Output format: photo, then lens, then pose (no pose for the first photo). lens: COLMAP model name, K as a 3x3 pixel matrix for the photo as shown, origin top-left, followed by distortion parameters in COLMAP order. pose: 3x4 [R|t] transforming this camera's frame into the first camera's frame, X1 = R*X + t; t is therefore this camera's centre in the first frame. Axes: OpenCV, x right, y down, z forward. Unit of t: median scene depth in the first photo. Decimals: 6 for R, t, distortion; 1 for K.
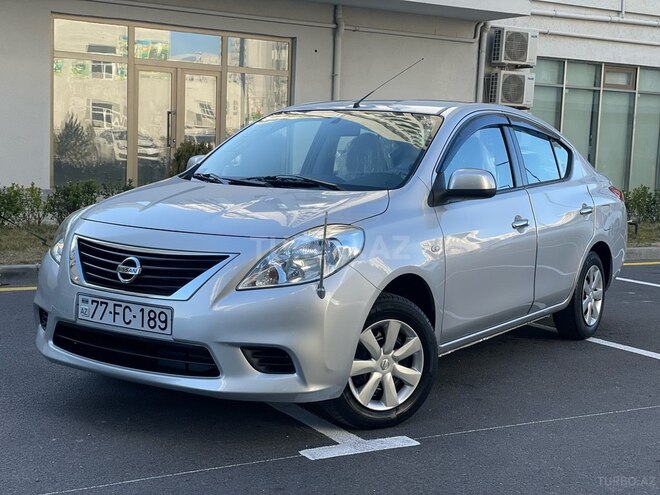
lens RADIAL K [[985.4, 0, 330.0], [0, 985.4, 247.5], [0, 0, 1]] dist [0.115791, -0.000221]
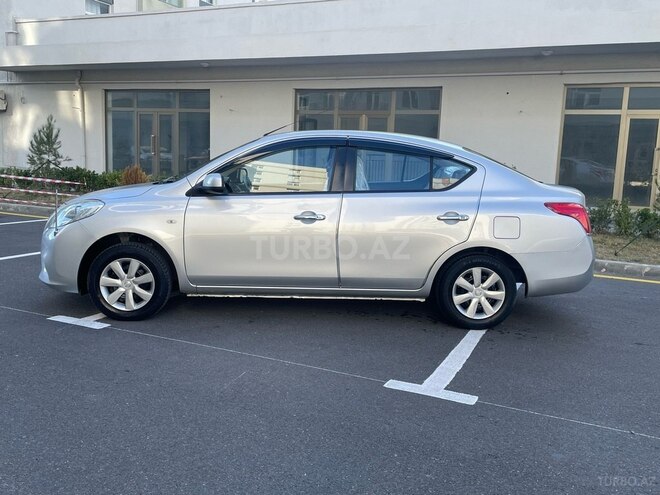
lens RADIAL K [[582.2, 0, 330.0], [0, 582.2, 247.5], [0, 0, 1]] dist [0.001903, -0.000652]
pose [[0.598817, 0.100773, -0.794520, 1.056146], [-0.104720, 0.993387, 0.047070, -0.028506], [0.794010, 0.055016, 0.605411, 0.663661]]
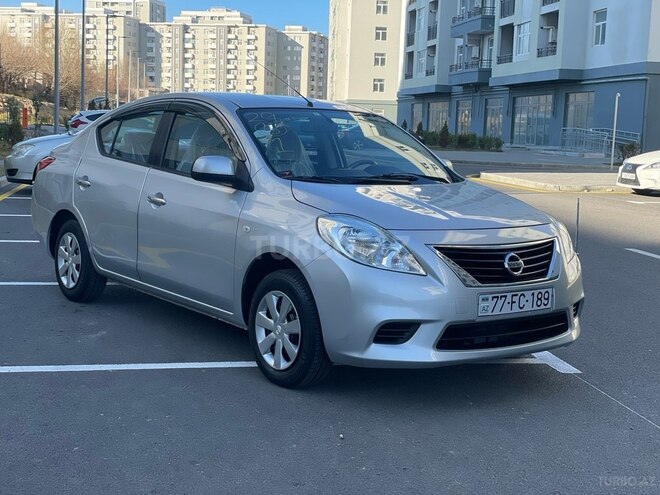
lens RADIAL K [[985.4, 0, 330.0], [0, 985.4, 247.5], [0, 0, 1]] dist [0.115791, -0.000221]
pose [[0.338185, -0.139267, 0.930718, -1.257480], [0.076103, 0.989797, 0.120455, -0.142391], [-0.937997, 0.030094, 0.345333, 0.733878]]
